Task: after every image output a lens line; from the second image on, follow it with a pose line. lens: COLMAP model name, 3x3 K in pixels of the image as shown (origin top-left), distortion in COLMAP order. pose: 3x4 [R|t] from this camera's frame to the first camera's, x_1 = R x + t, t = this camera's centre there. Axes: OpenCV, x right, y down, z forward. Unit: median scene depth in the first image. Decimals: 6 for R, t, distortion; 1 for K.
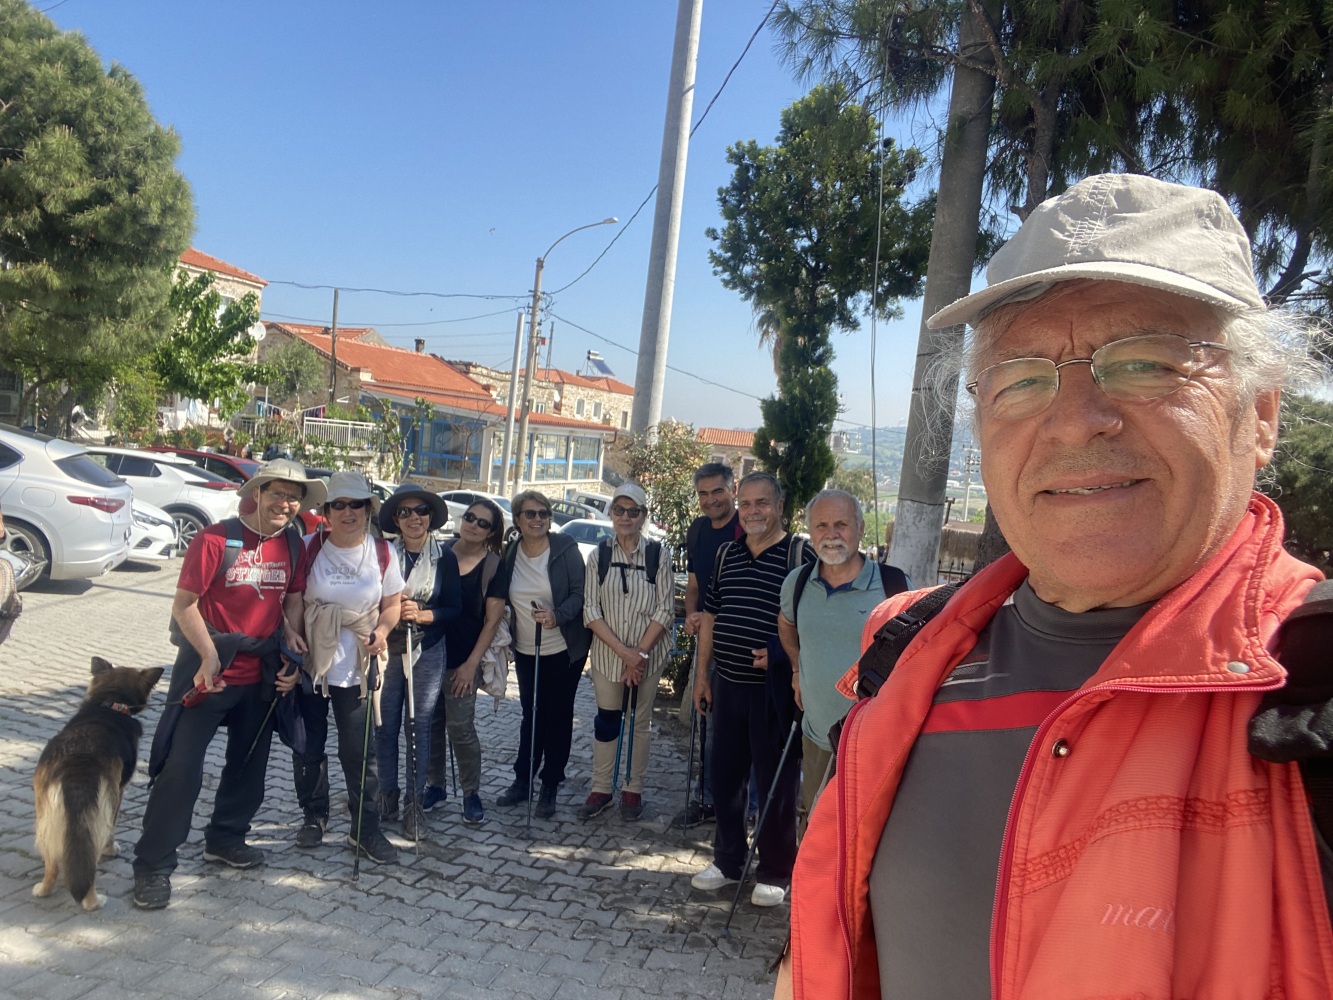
lens RADIAL K [[908.2, 0, 665.1], [0, 908.2, 500.2], [0, 0, 1]] dist [0.021813, -0.020694]
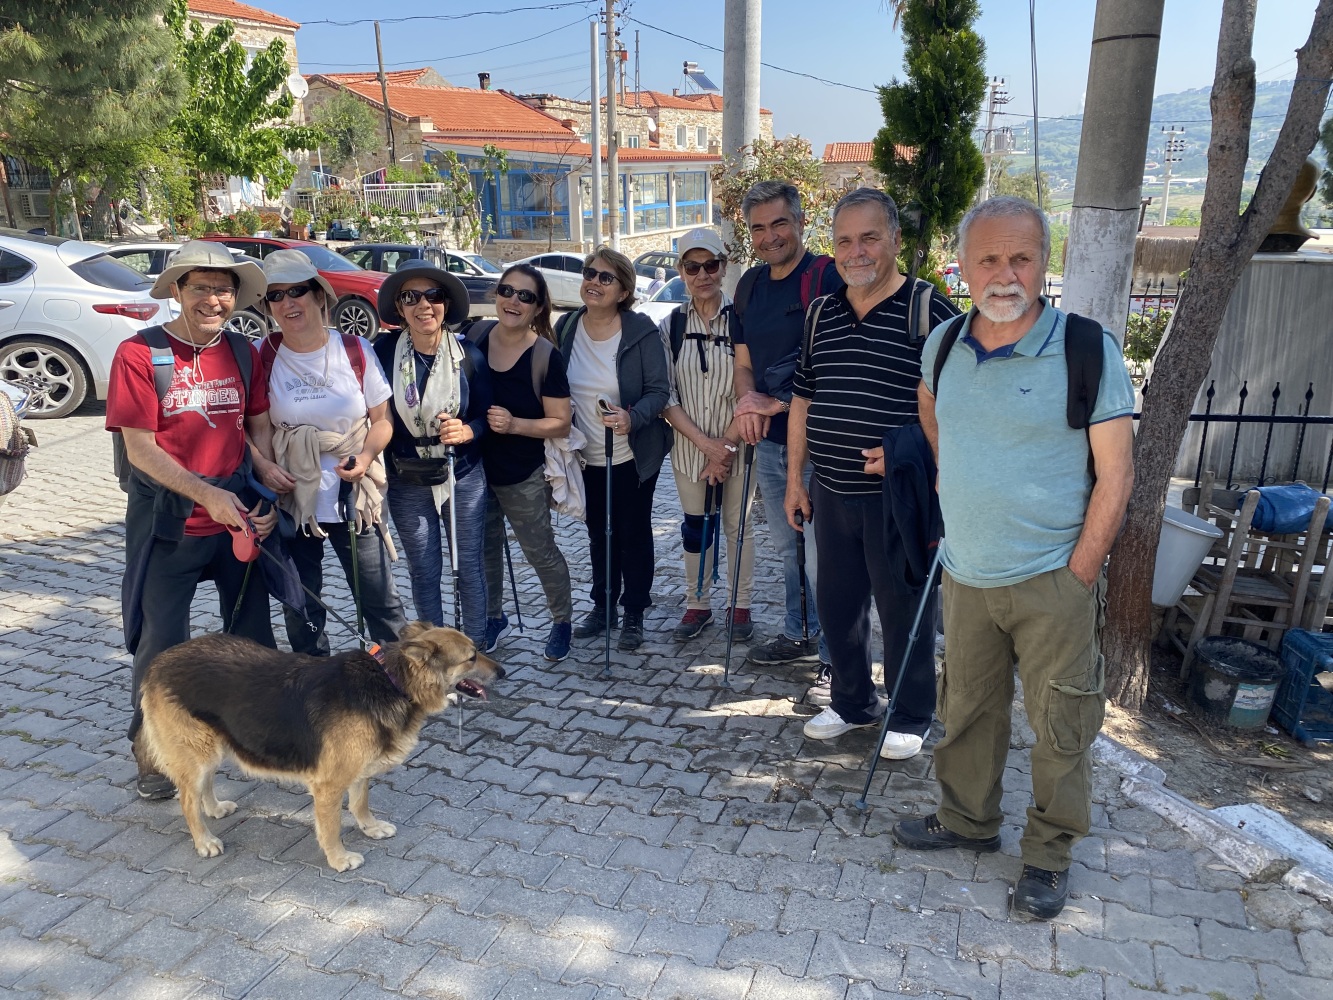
lens RADIAL K [[1022.1, 0, 665.6], [0, 1022.1, 493.2], [0, 0, 1]] dist [0.030220, -0.036452]
pose [[0.987731, -0.069679, -0.139760, 0.029456], [0.100596, 0.968420, 0.228129, 0.000136], [0.119451, -0.239389, 0.963548, 0.100548]]
